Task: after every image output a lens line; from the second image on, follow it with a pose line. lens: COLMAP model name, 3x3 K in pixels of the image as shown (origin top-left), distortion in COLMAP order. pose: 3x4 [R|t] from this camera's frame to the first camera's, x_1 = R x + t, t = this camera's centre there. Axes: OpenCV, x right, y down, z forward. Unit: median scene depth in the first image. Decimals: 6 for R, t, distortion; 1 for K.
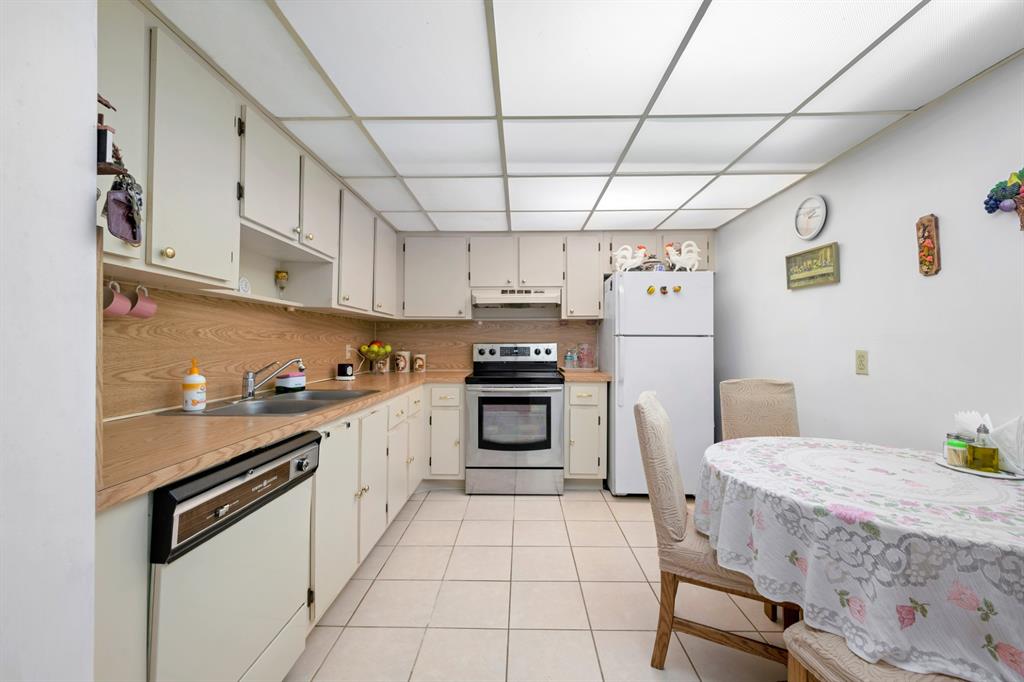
lens RADIAL K [[406.2, 0, 510.8], [0, 406.2, 336.3], [0, 0, 1]] dist [0.000571, -0.000223]
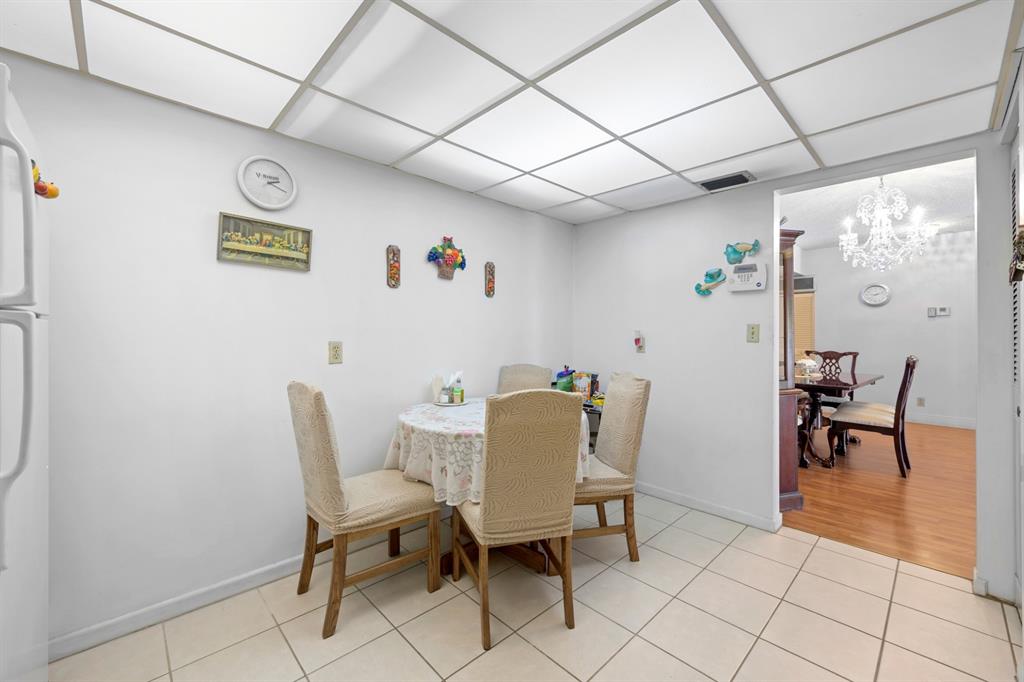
lens RADIAL K [[406.2, 0, 519.3], [0, 406.2, 333.8], [0, 0, 1]] dist [0.000571, -0.000223]
pose [[-0.713855, -0.000859, 0.700293, -0.211565], [-0.014874, 0.999792, -0.013935, 0.019605], [-0.700136, -0.020364, -0.713719, 1.233213]]
